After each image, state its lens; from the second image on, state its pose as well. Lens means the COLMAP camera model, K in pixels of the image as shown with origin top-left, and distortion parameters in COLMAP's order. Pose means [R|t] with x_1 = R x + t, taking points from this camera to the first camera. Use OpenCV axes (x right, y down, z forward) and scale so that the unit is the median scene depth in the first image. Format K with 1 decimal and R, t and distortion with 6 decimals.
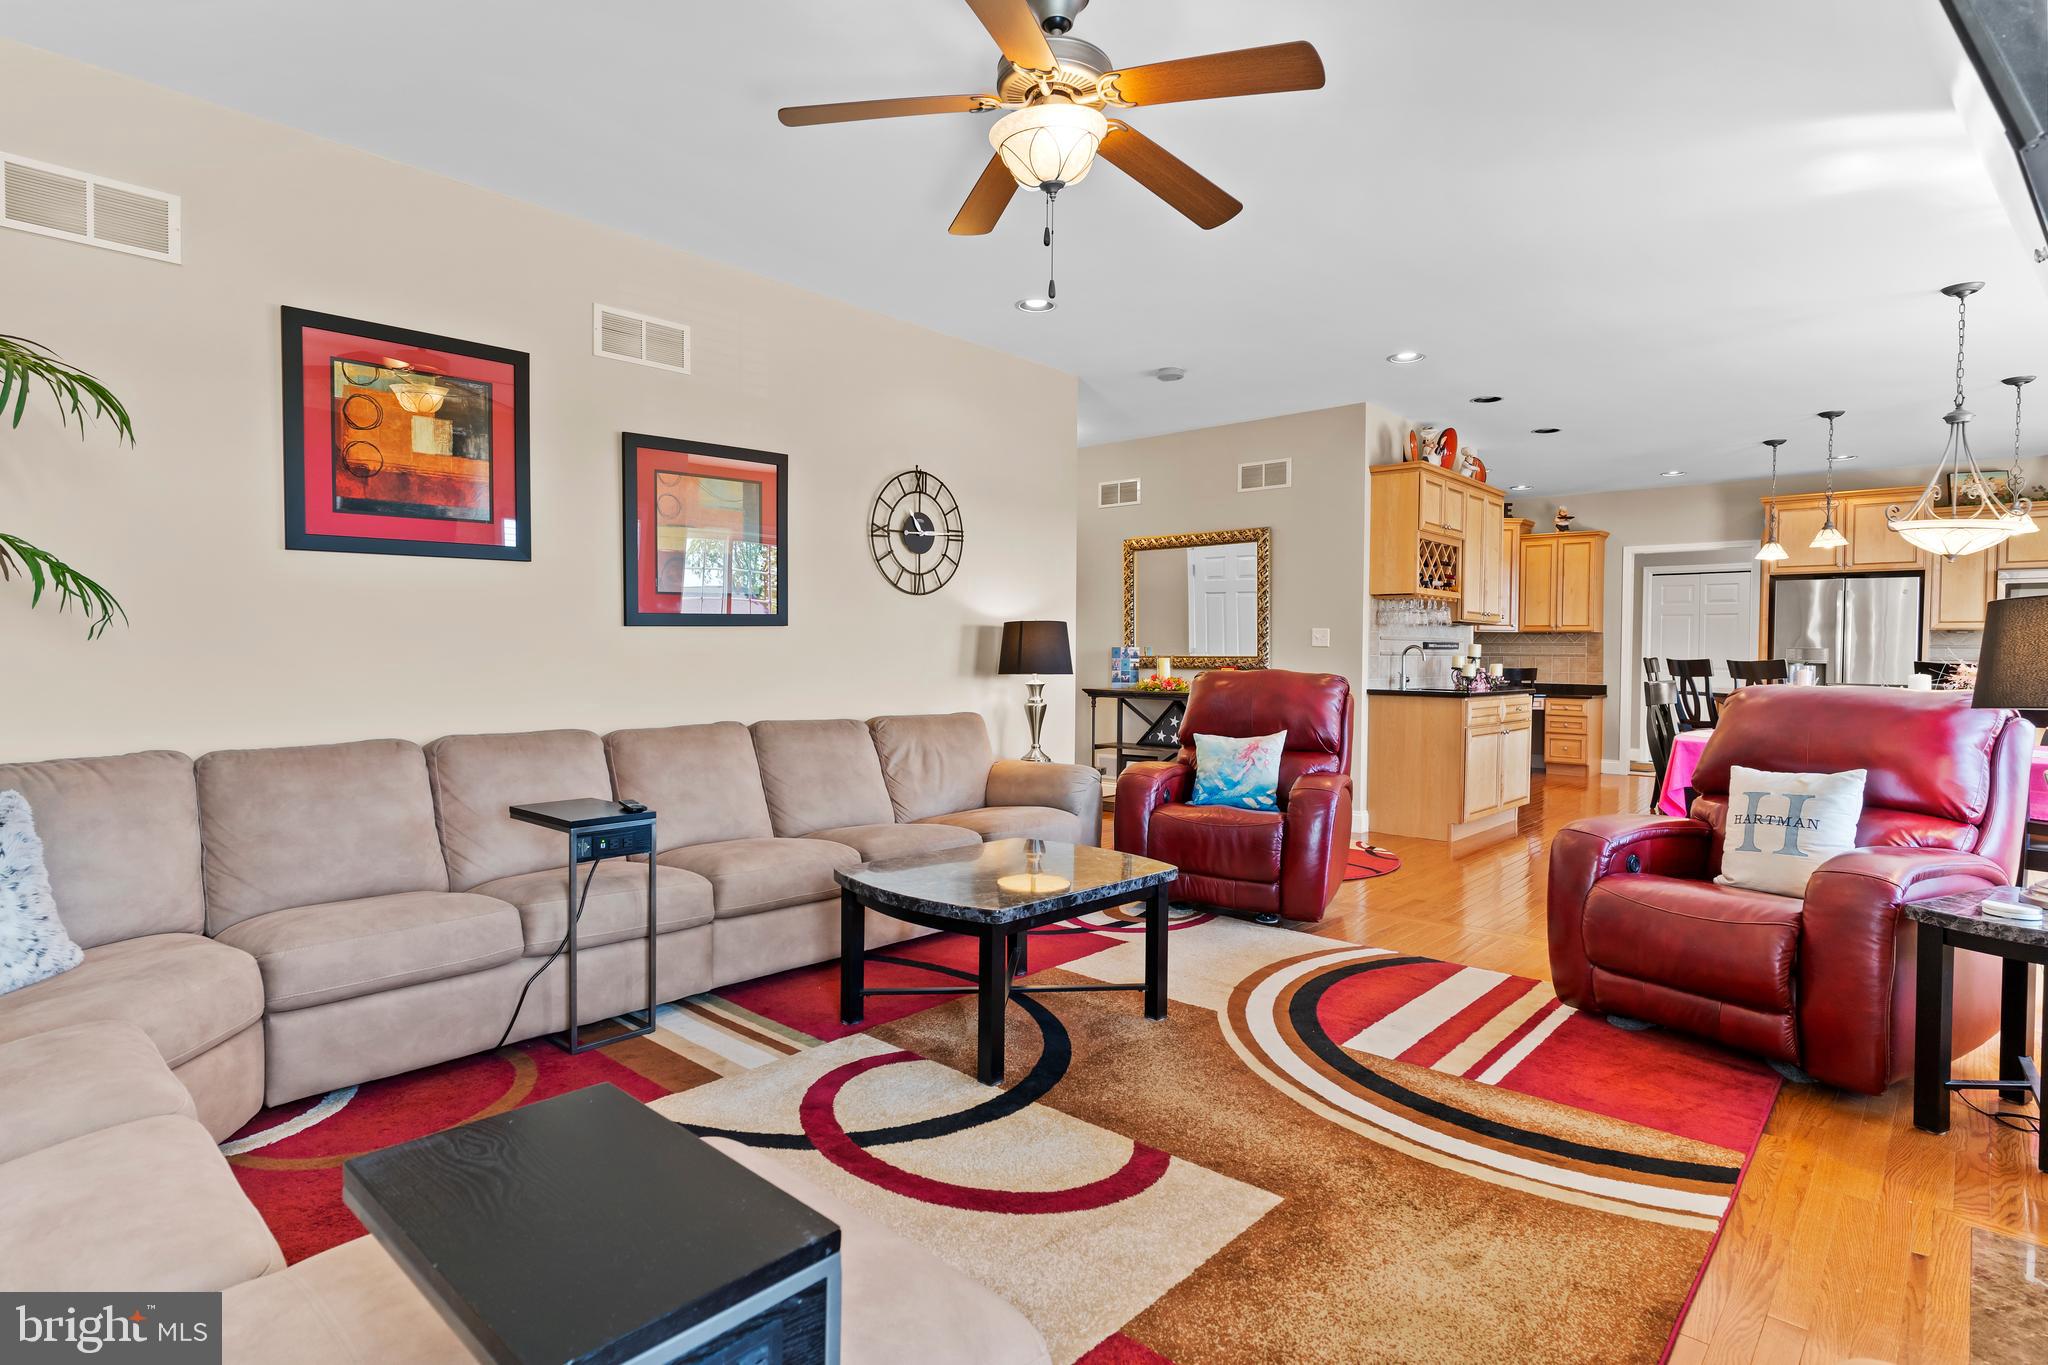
lens RADIAL K [[1050.0, 0, 1010.9], [0, 1050.0, 672.3], [0, 0, 1]] dist [-0.015536, 0.007988]
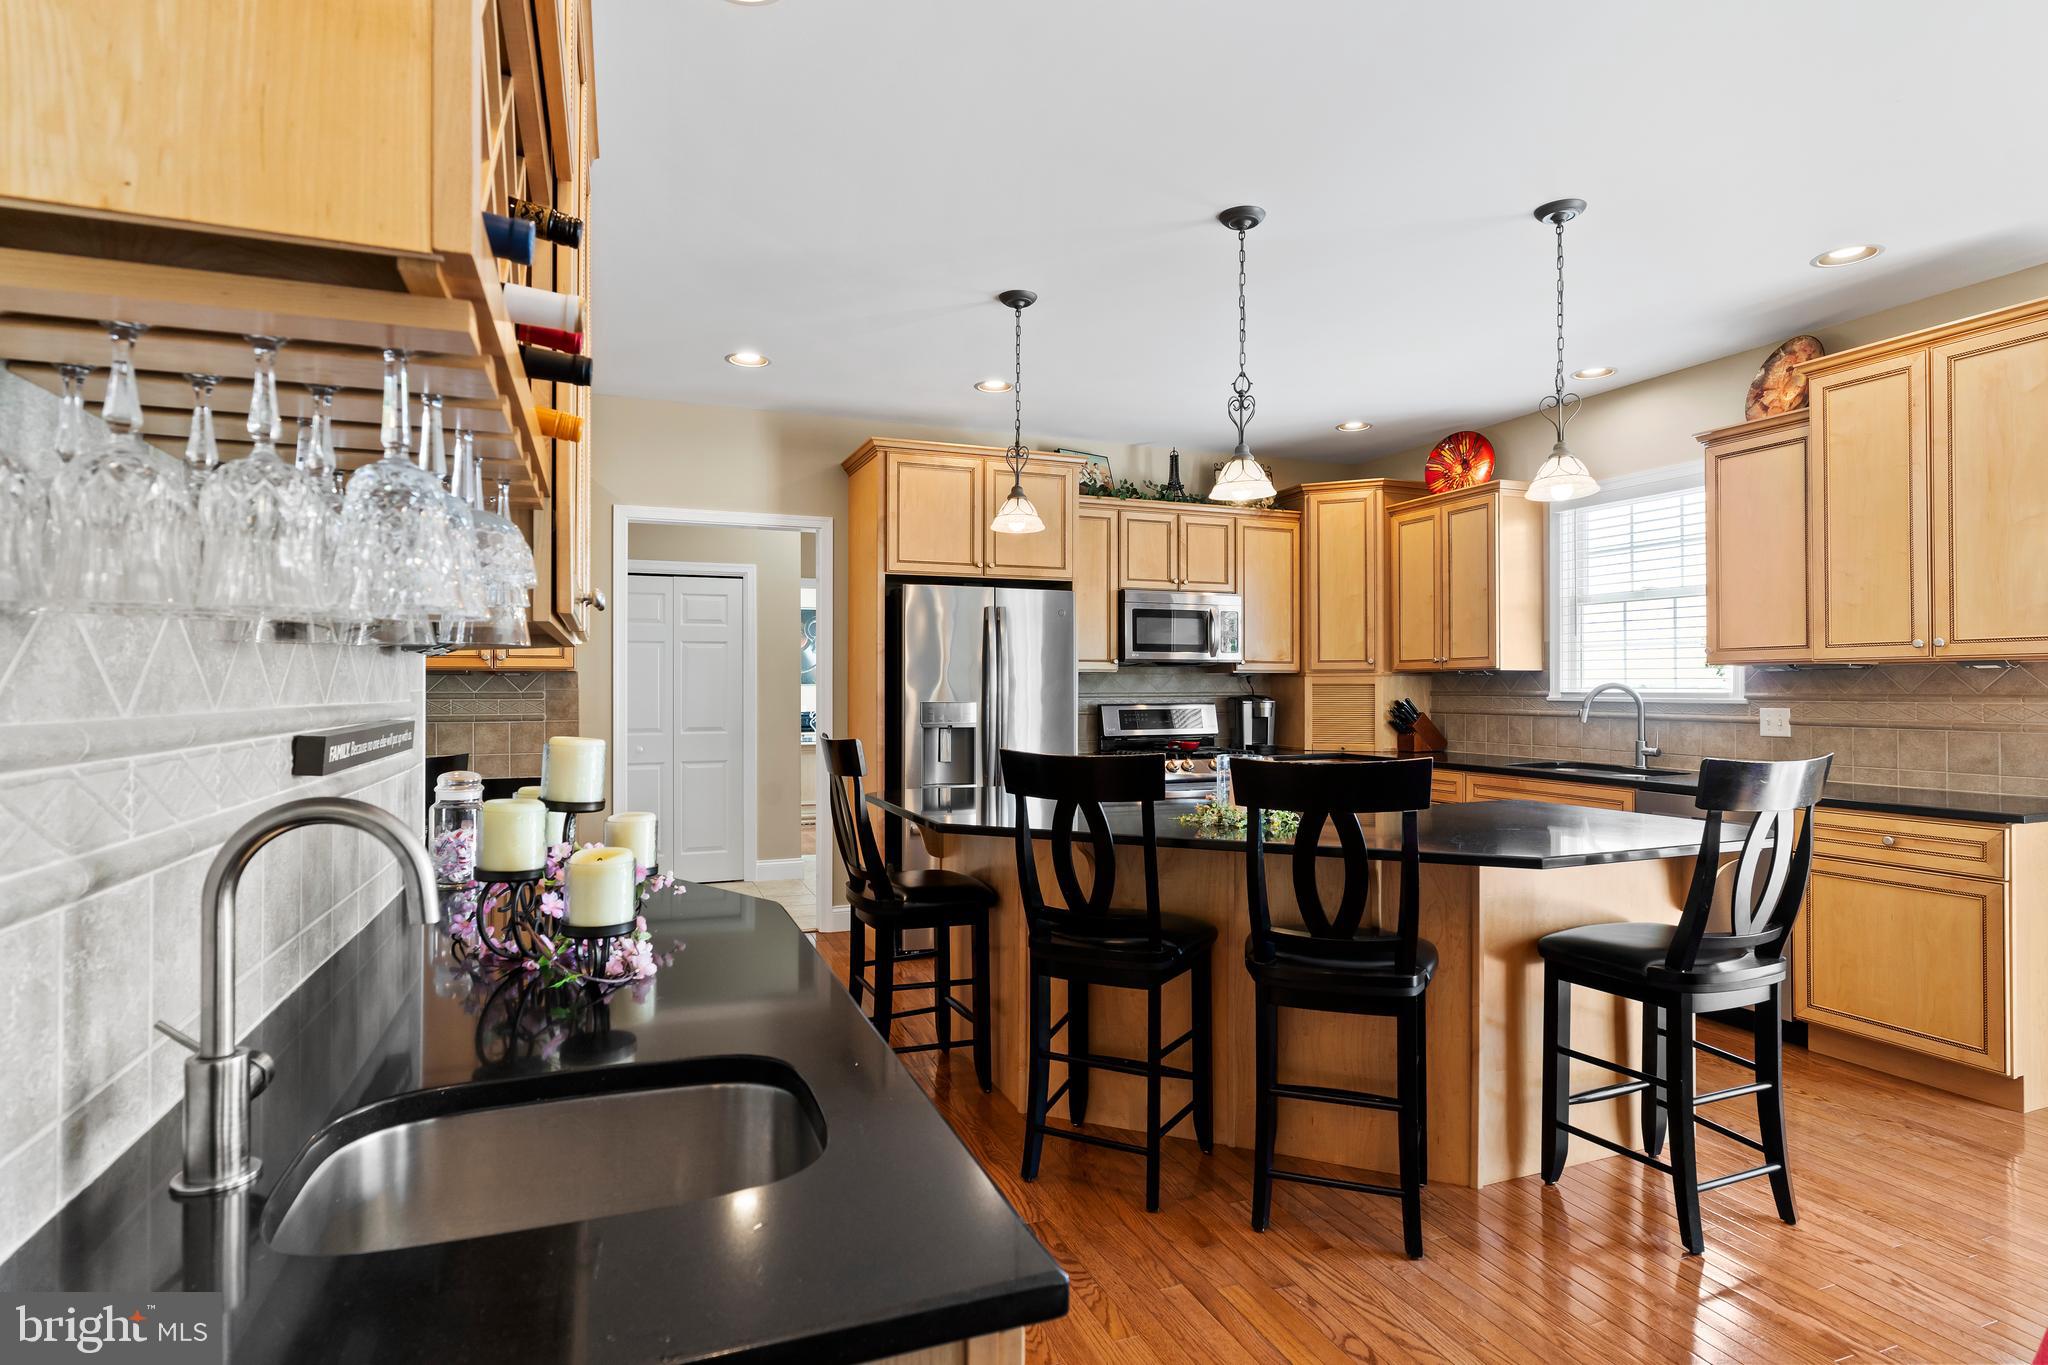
lens RADIAL K [[1050.0, 0, 1011.6], [0, 1050.0, 681.7], [0, 0, 1]] dist [-0.015536, 0.007988]
pose [[0.447772, -0.003563, 0.894141, 0.418116], [0.023118, 0.999704, -0.007594, -0.048591], [-0.893849, 0.024071, 0.447722, 1.168043]]
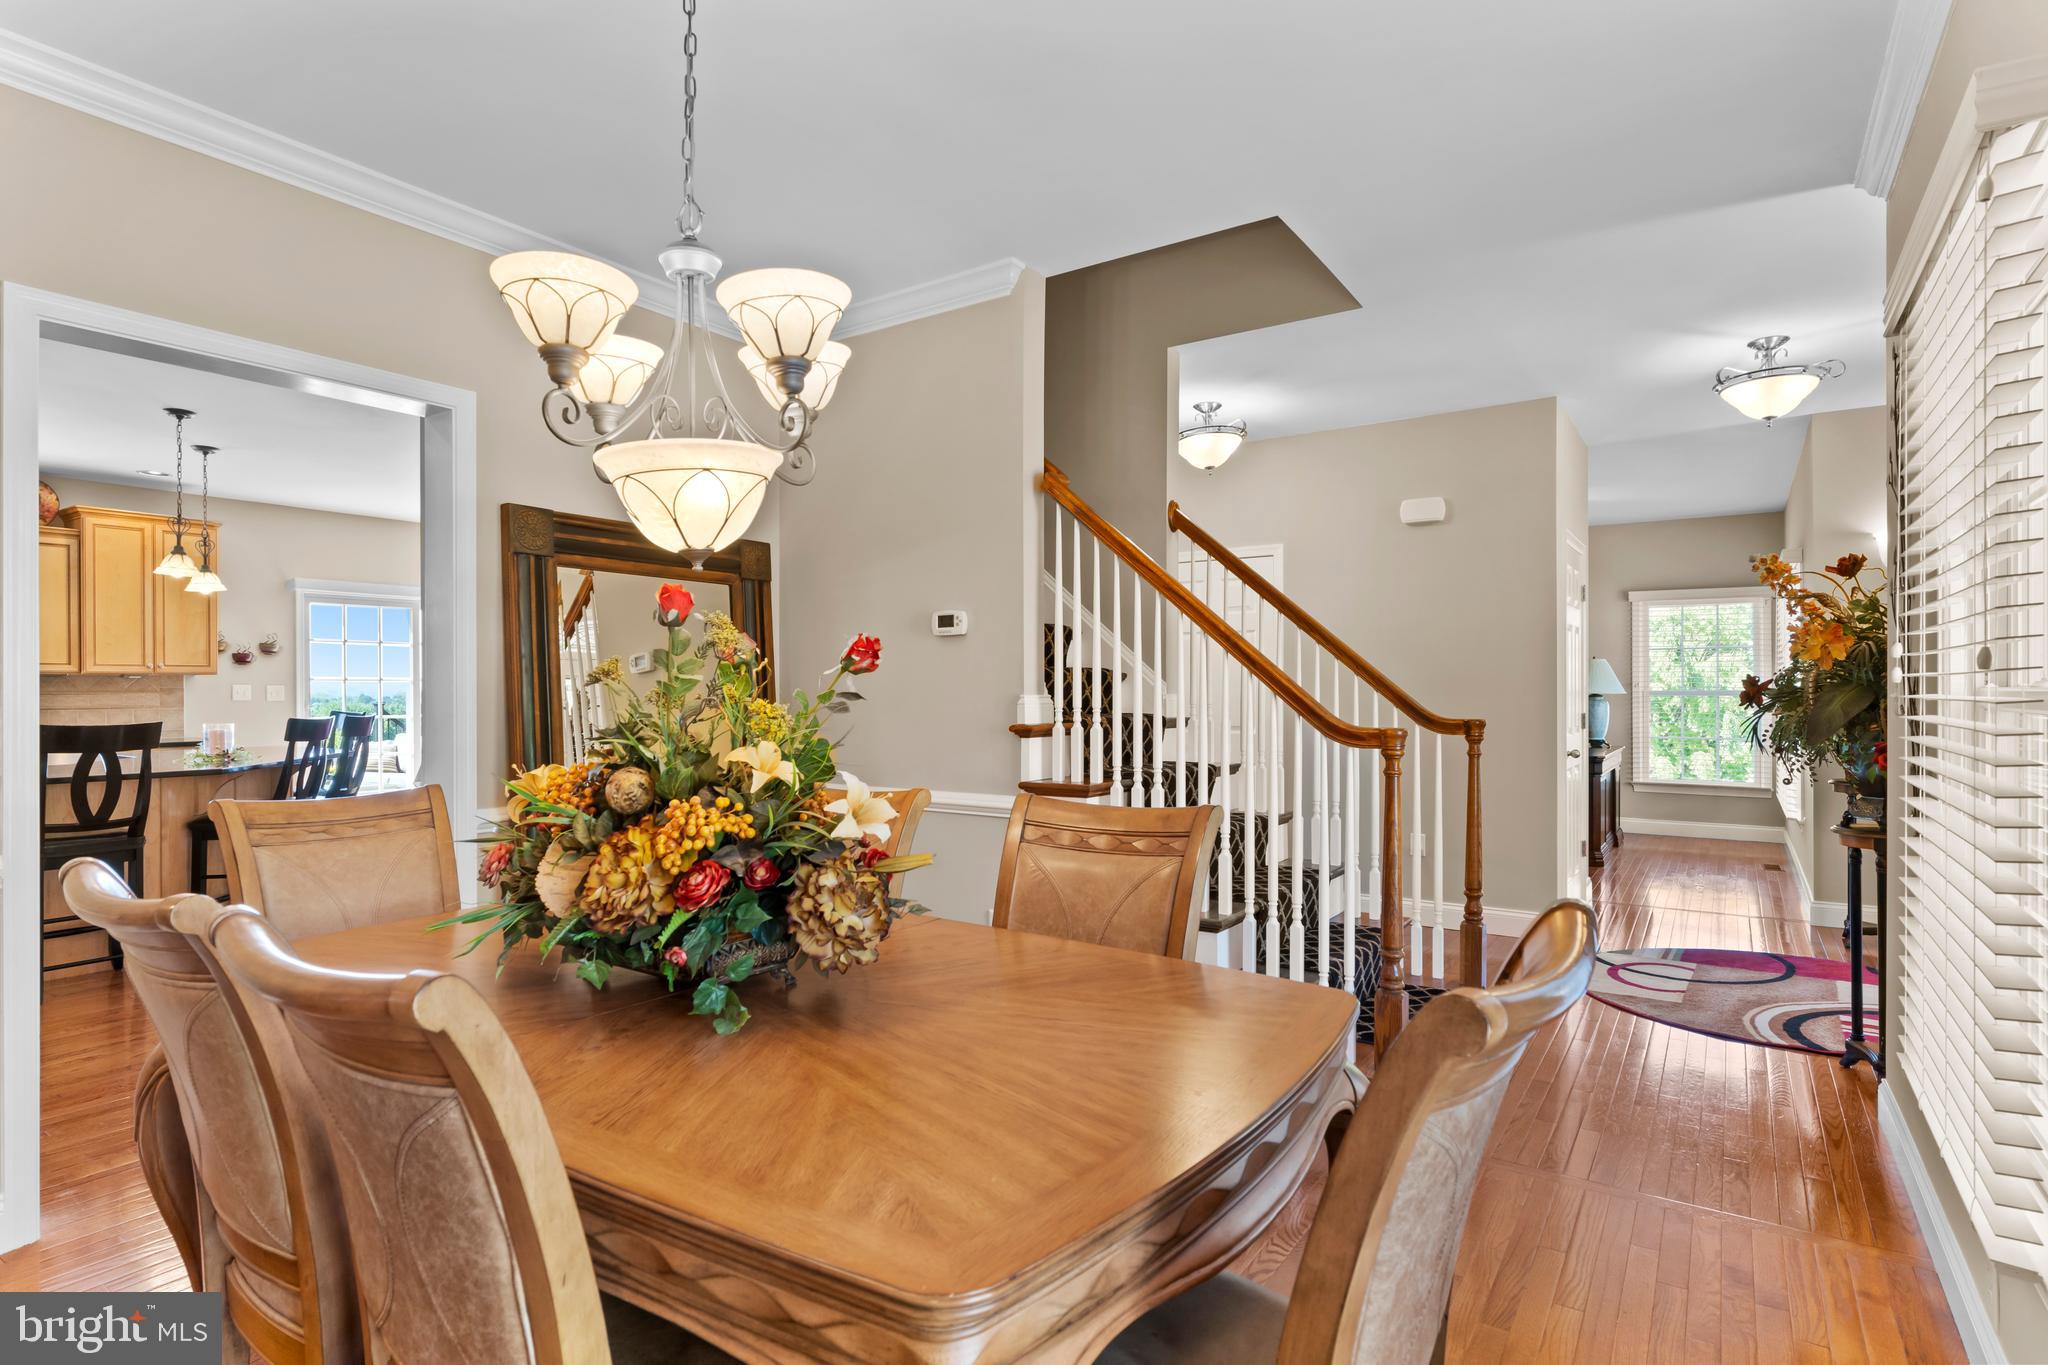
lens RADIAL K [[1050.0, 0, 1007.9], [0, 1050.0, 687.7], [0, 0, 1]] dist [-0.015536, 0.007988]
pose [[-0.991004, -0.009720, -0.133478, 0.337628], [-0.012589, 0.999707, 0.020671, -0.079591], [0.133238, 0.022166, -0.990836, 2.494852]]
